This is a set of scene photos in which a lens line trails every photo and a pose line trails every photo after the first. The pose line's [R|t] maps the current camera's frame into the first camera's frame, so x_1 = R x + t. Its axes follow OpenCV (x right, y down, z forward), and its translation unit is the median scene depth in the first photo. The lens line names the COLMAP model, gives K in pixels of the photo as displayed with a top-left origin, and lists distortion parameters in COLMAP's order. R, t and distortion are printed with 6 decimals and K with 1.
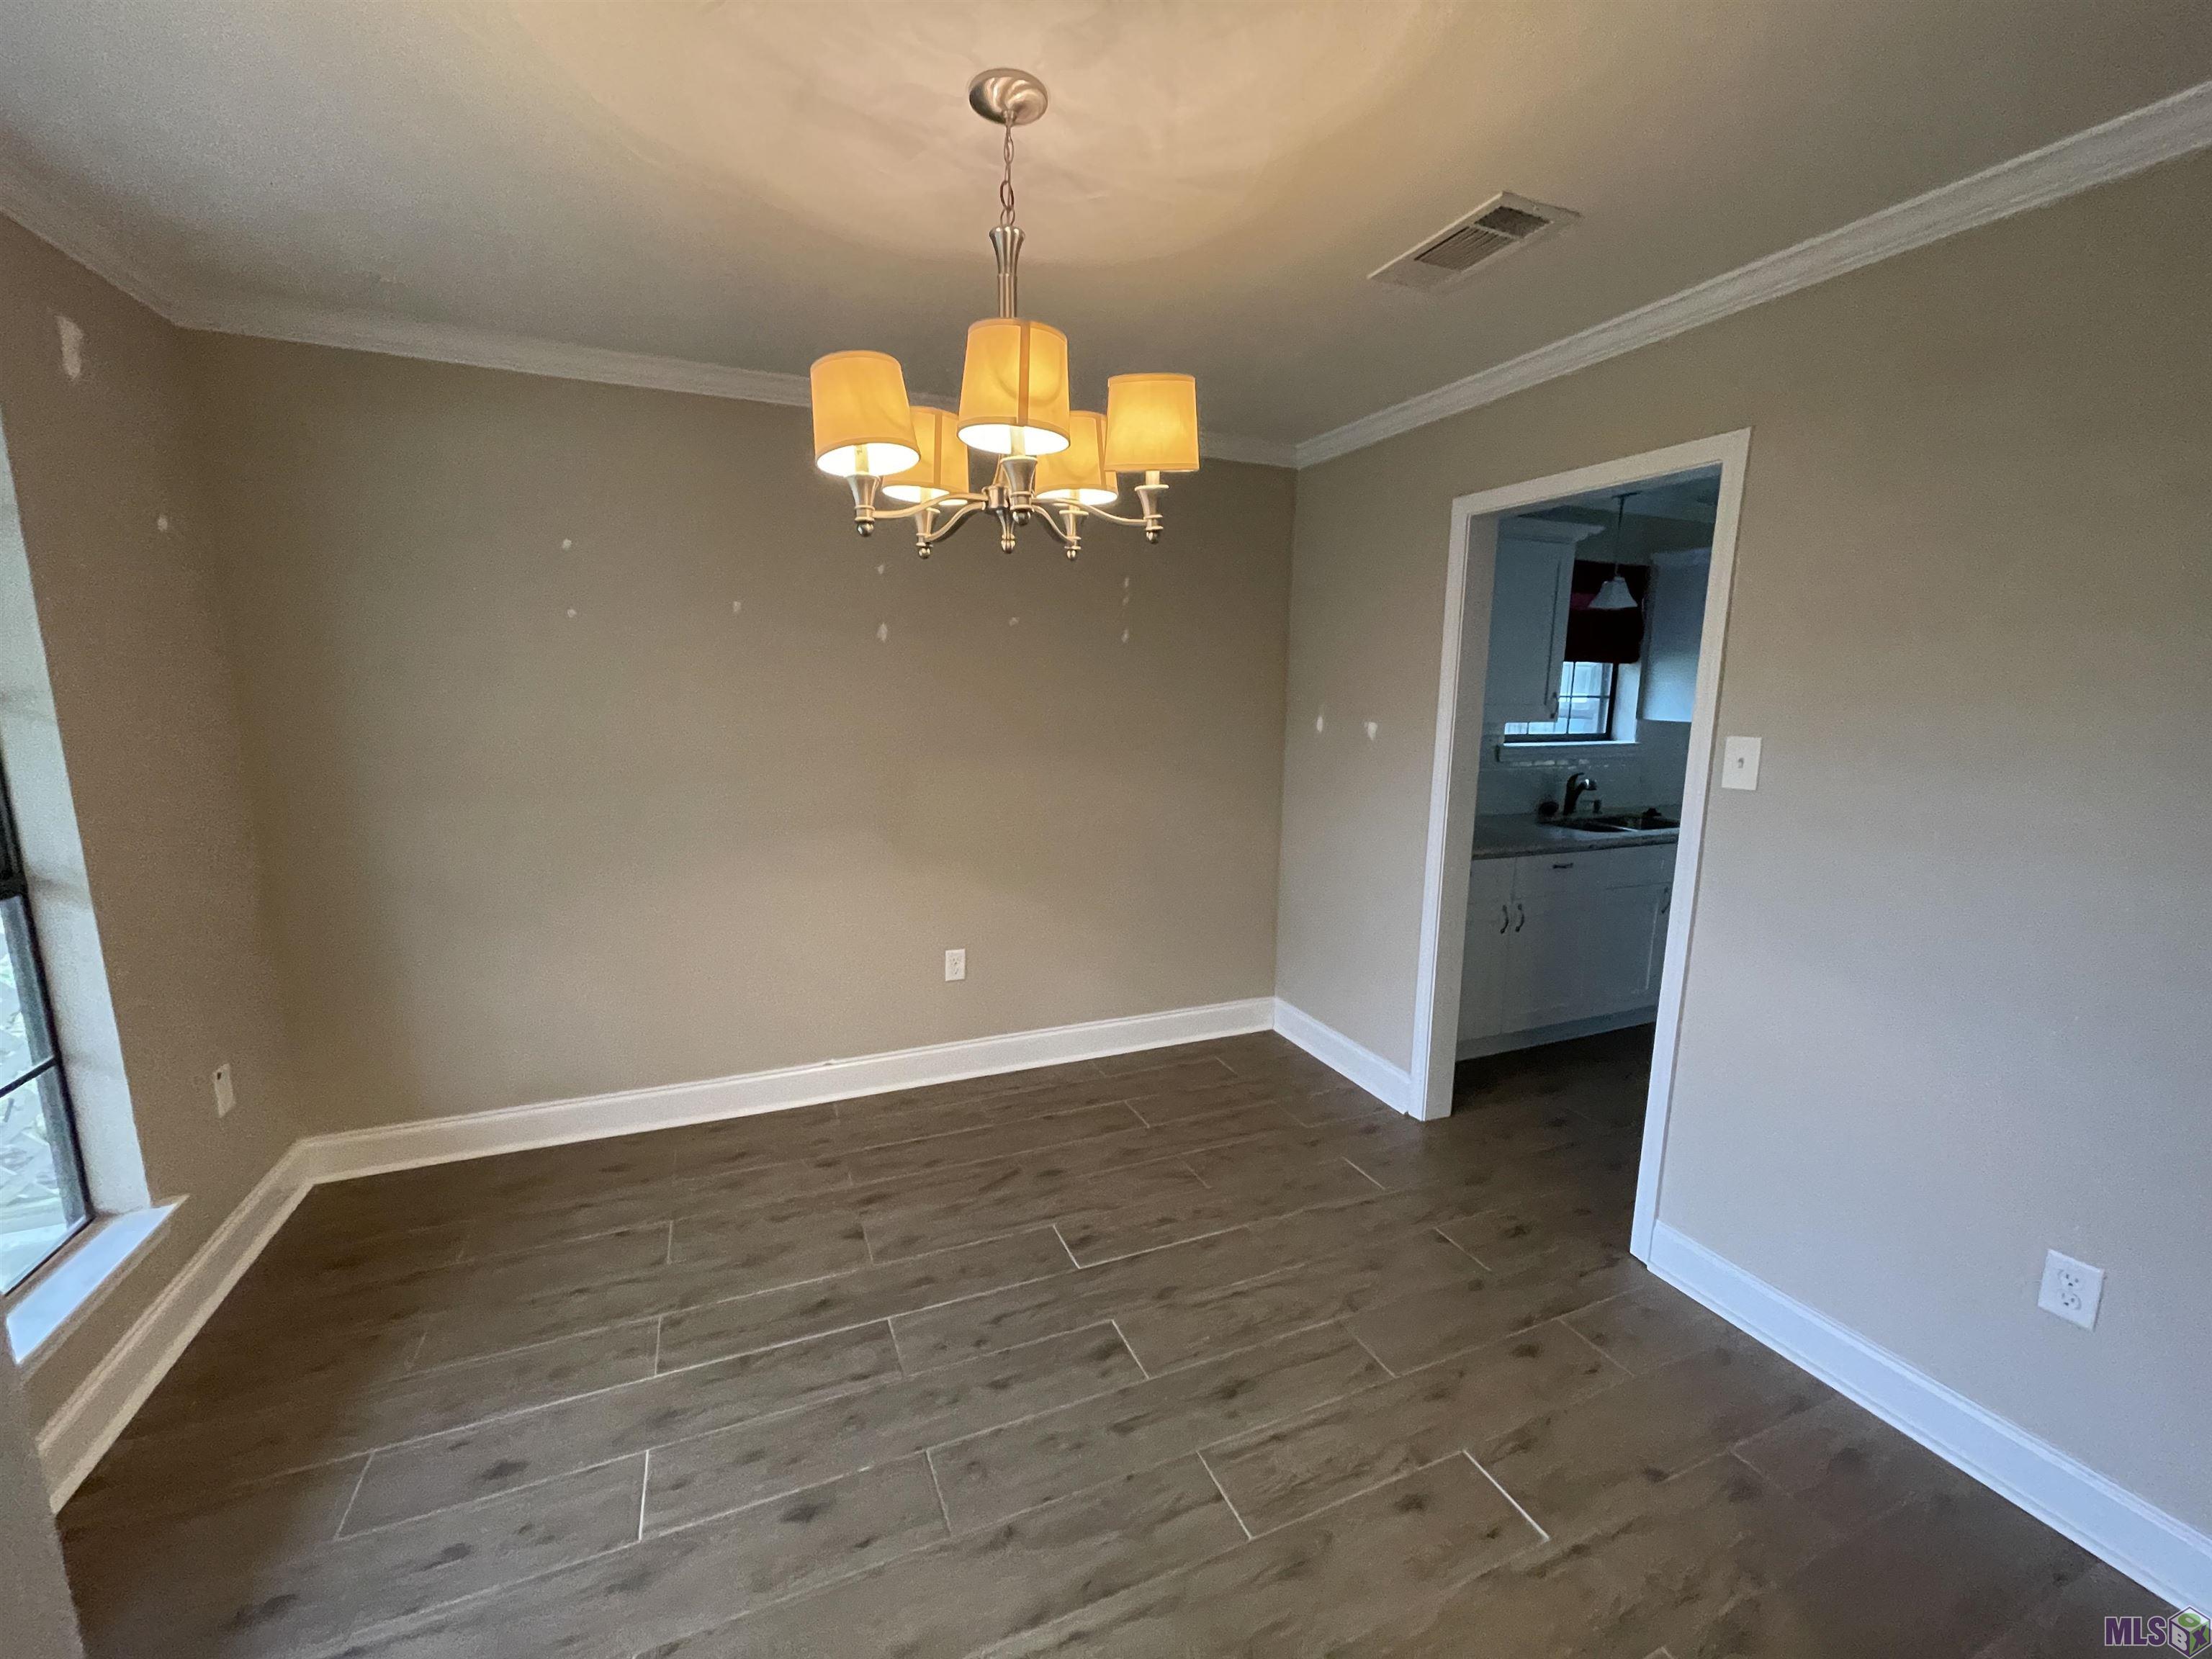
lens RADIAL K [[884.9, 0, 1098.9], [0, 884.9, 836.7], [0, 0, 1]] dist [-0.002525, 0.000966]
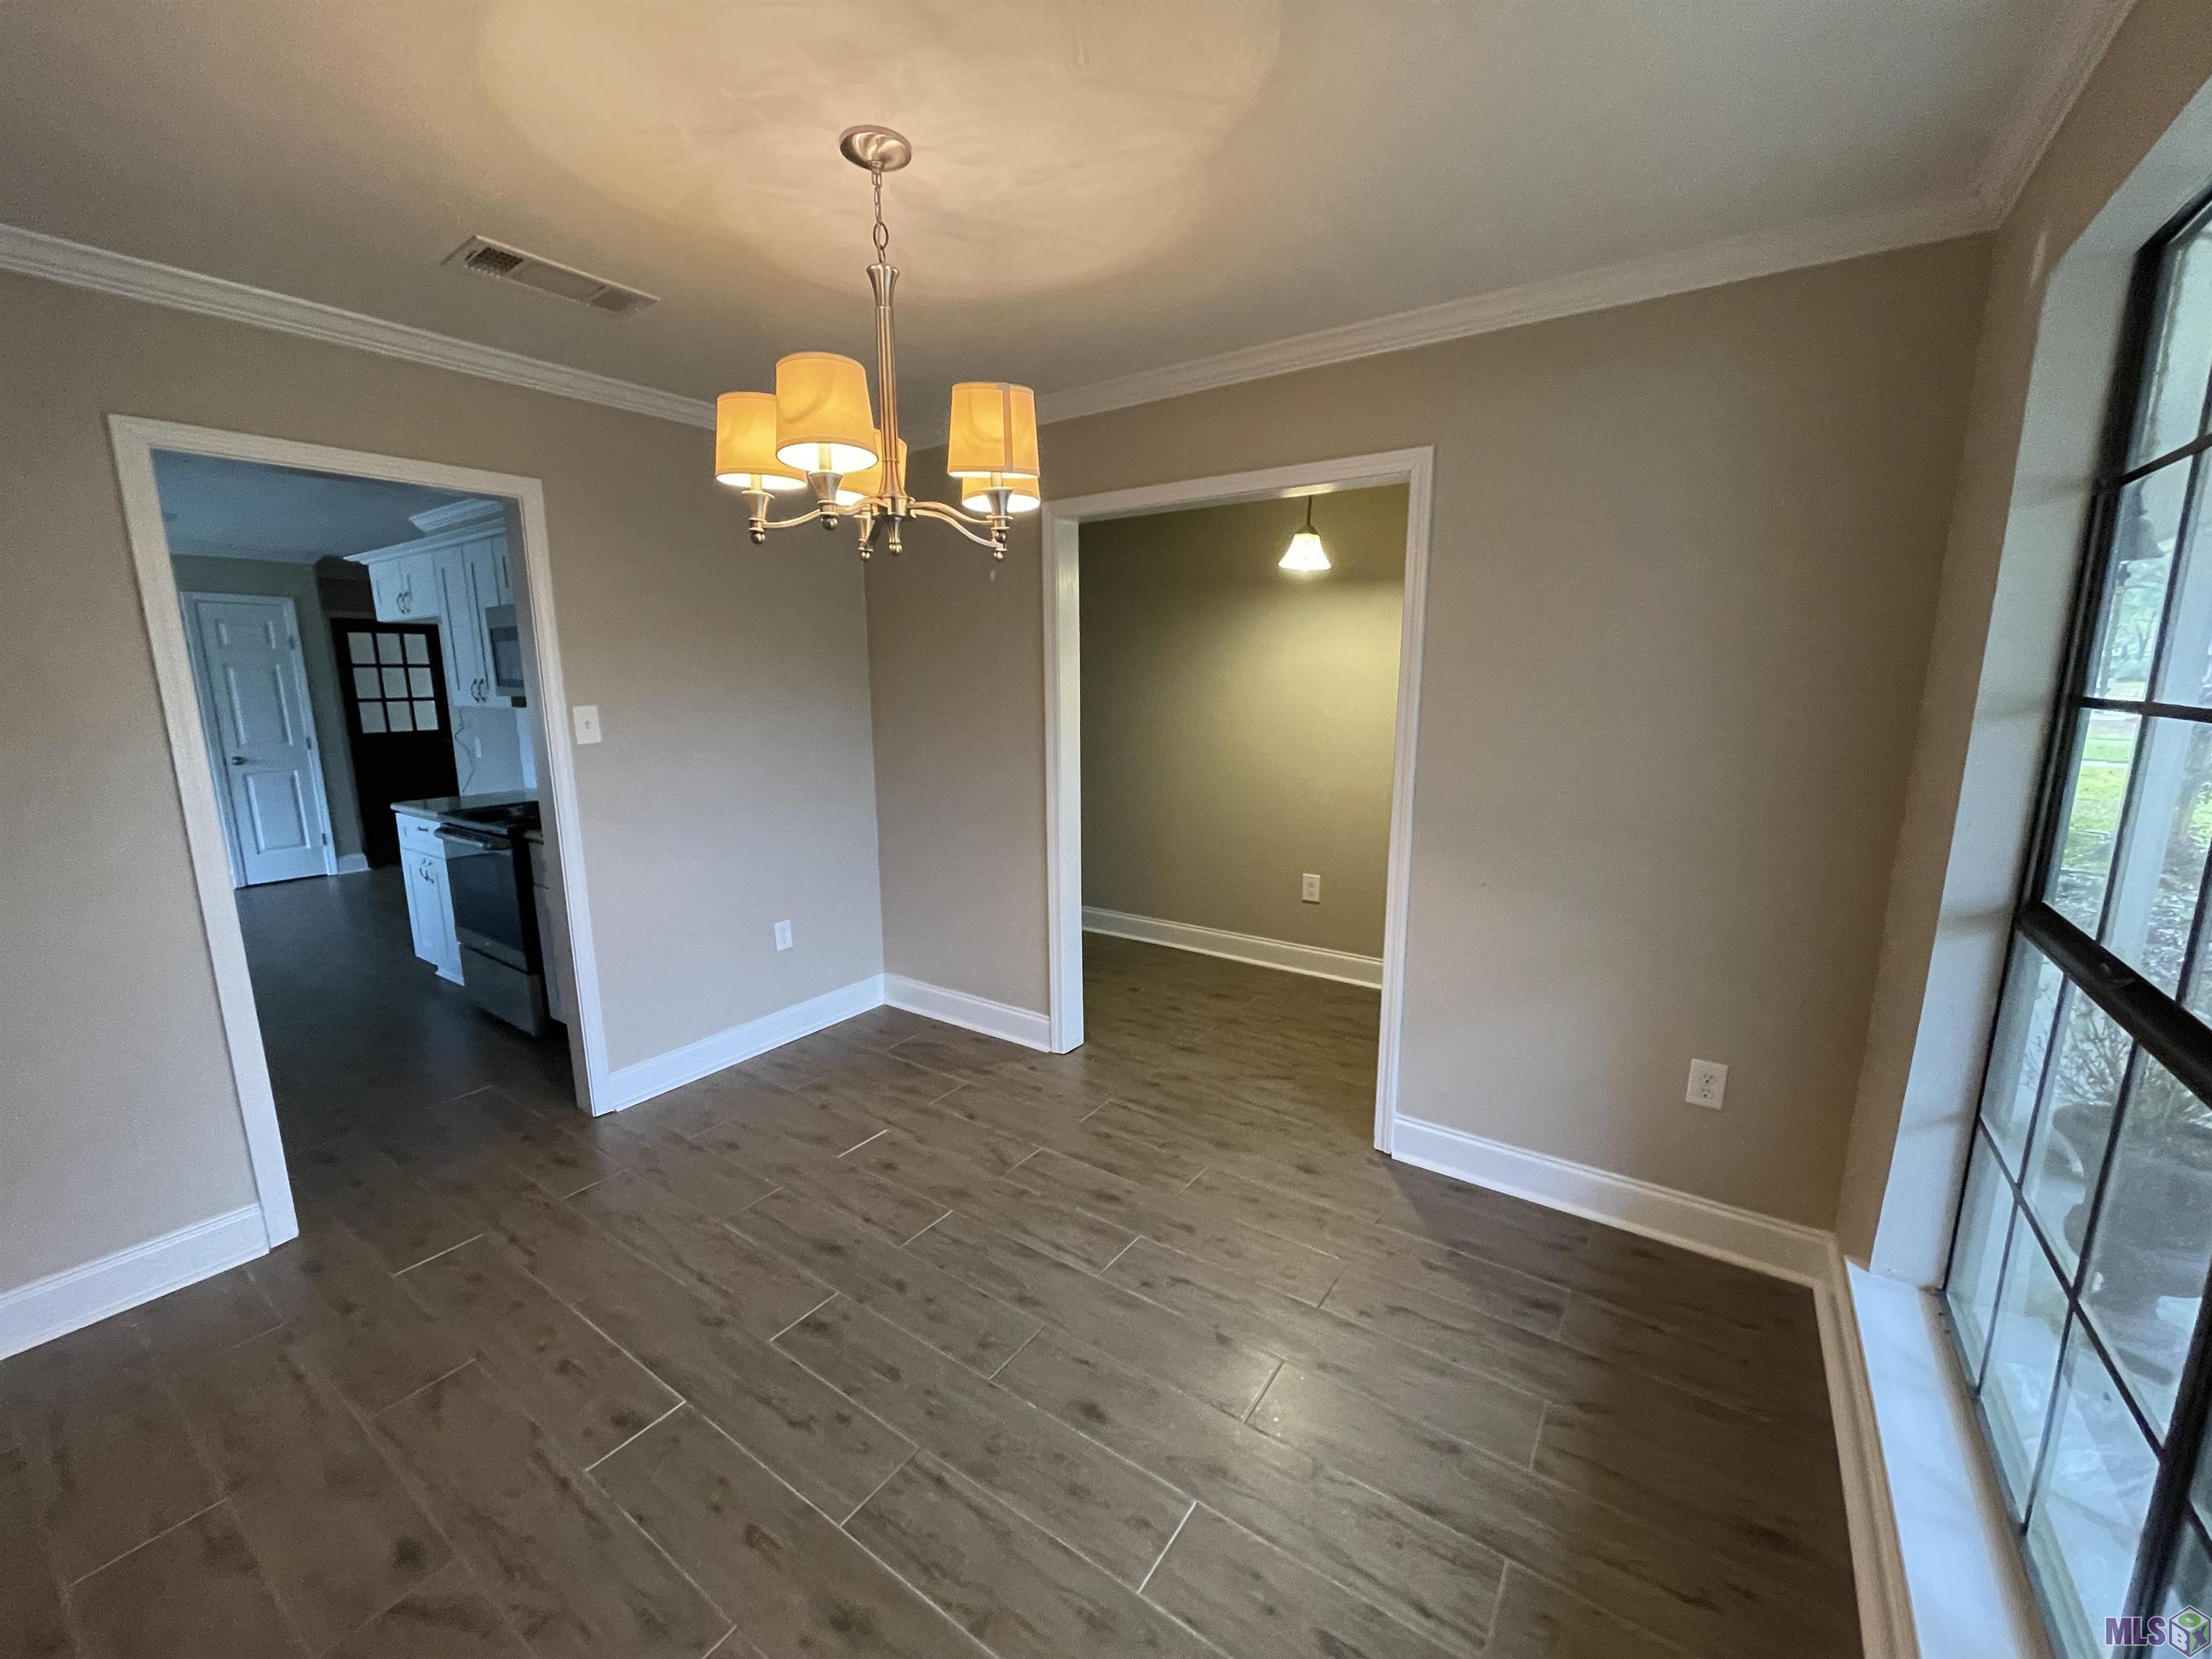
lens RADIAL K [[884.9, 0, 1097.9], [0, 884.9, 825.2], [0, 0, 1]] dist [-0.002525, 0.000966]
pose [[-0.528729, -0.153039, 0.834880, -0.973508], [0.152861, 0.950360, 0.271015, -0.203282], [-0.834912, 0.270914, -0.479090, 1.119428]]
